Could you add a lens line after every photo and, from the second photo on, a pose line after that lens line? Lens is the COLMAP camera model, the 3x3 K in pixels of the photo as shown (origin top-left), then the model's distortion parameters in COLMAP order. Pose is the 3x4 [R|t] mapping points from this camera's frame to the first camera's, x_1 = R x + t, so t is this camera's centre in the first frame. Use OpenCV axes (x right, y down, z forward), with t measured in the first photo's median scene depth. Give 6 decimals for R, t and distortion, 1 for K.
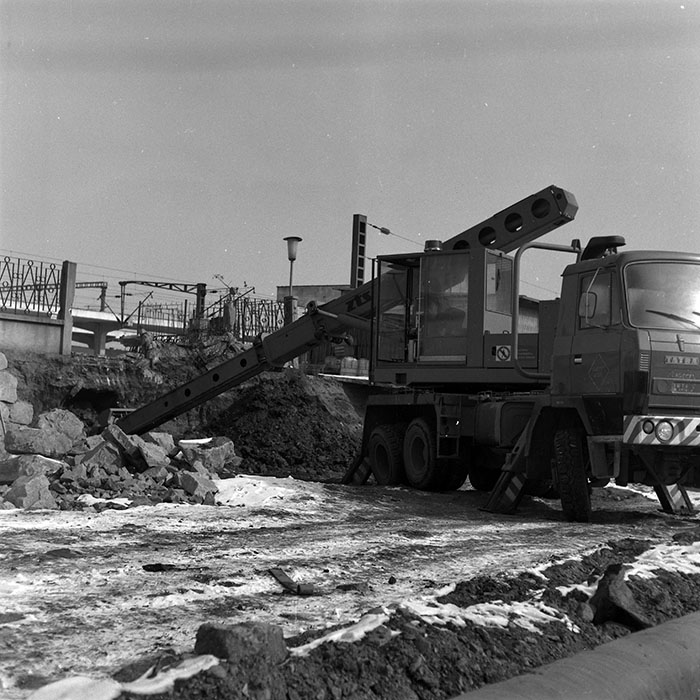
lens RADIAL K [[1027.6, 0, 350.0], [0, 1027.6, 350.0], [0, 0, 1]] dist [0.005338, -0.065368]
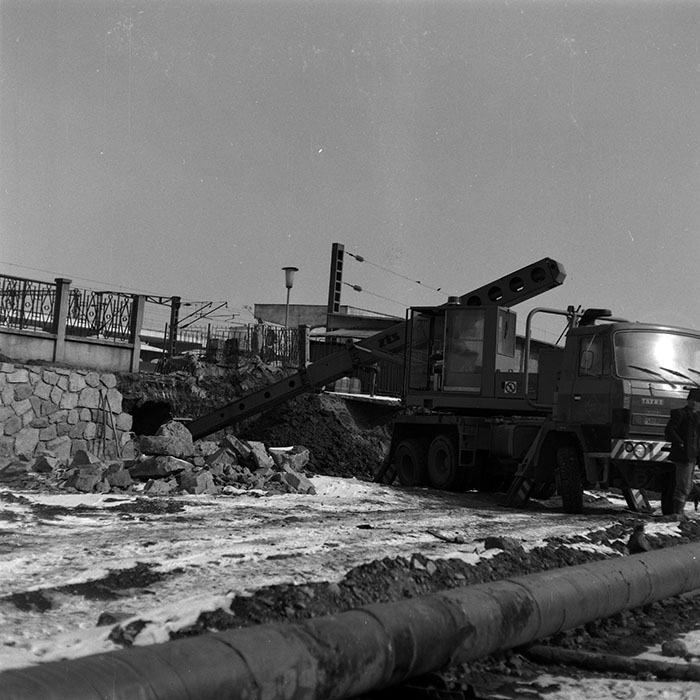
lens RADIAL K [[1027.6, 0, 350.0], [0, 1027.6, 350.0], [0, 0, 1]] dist [0.005338, -0.065368]
pose [[0.997125, 0.031175, 0.069066, -0.147874], [-0.030744, 0.999501, -0.007293, -0.028552], [-0.069259, 0.005149, 0.997585, -0.297210]]
